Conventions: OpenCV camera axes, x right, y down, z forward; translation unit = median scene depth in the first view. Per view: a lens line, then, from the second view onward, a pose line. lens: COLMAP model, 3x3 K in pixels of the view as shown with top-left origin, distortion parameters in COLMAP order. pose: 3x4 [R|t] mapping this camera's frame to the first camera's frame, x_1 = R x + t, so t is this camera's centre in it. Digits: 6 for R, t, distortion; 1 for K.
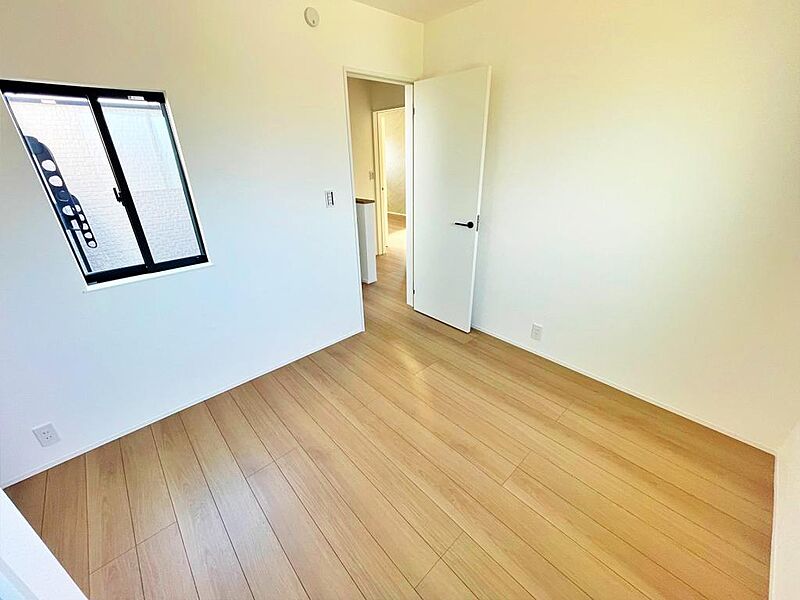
lens RADIAL K [[322.9, 0, 397.8], [0, 322.9, 298.3], [0, 0, 1]] dist [-0.001766, -0.000685]
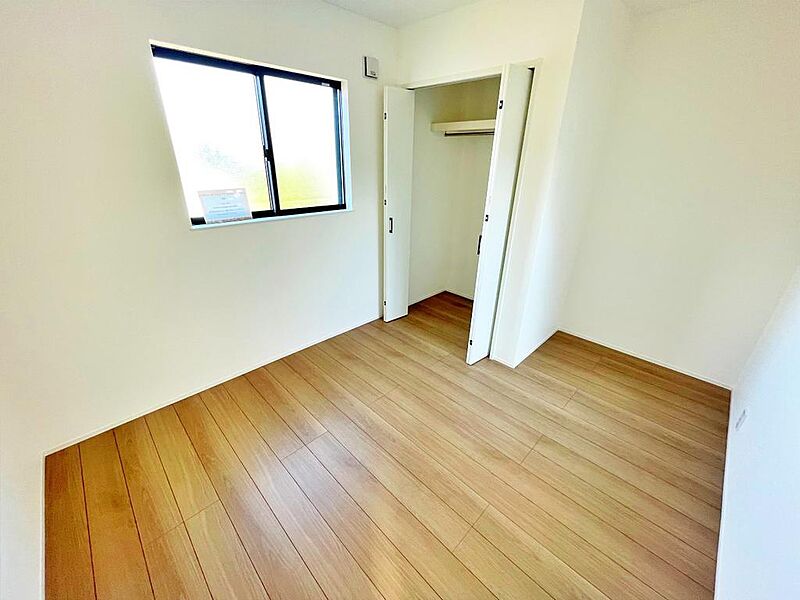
lens RADIAL K [[322.9, 0, 397.8], [0, 322.9, 298.3], [0, 0, 1]] dist [-0.001766, -0.000685]
pose [[-0.999173, 0.019461, -0.035695, 0.070934], [-0.013360, 0.672063, 0.740374, -0.504740], [0.038398, 0.740238, -0.671247, 1.113125]]
